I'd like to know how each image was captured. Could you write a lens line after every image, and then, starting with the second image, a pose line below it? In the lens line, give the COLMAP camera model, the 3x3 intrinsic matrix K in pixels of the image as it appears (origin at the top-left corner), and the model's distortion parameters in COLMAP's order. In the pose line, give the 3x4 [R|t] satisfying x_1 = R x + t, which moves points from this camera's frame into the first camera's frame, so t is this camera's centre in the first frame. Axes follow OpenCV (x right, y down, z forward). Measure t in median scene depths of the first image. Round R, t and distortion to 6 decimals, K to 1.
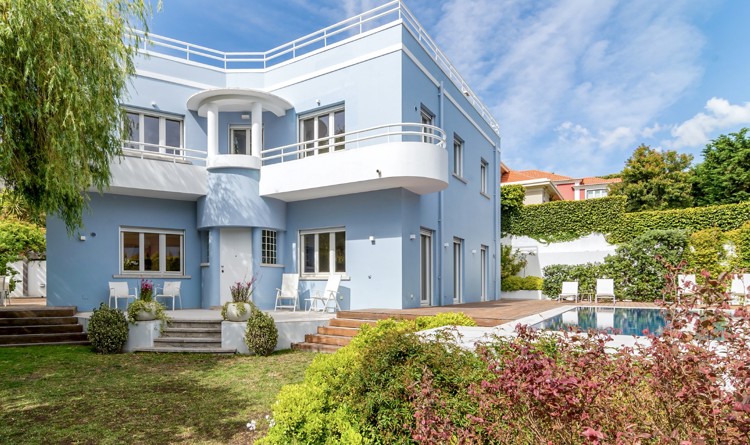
lens RADIAL K [[428.0, 0, 344.7], [0, 428.0, 294.1], [0, 0, 1]] dist [0.001373, 0.000319]
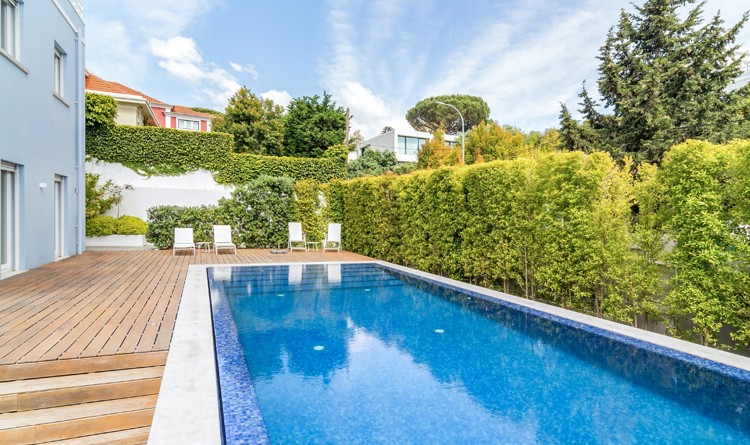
lens RADIAL K [[424.3, 0, 390.4], [0, 424.3, 221.8], [0, 0, 1]] dist [0.000441, -0.000027]
pose [[0.540754, -0.004014, 0.841171, 0.052324], [-0.001522, 0.999982, 0.005750, -0.049202], [-0.841180, -0.004390, 0.540738, 0.227576]]
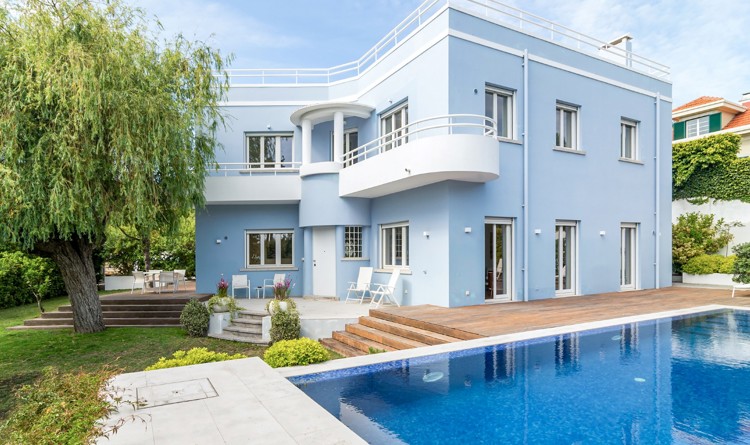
lens RADIAL K [[422.9, 0, 375.4], [0, 422.9, 260.3], [0, 0, 1]] dist [-0.000113, 0.000023]
pose [[0.887161, -0.009079, -0.461371, 0.286633], [0.008200, 0.999959, -0.003911, -0.045861], [0.461387, -0.000313, 0.887199, 0.060051]]
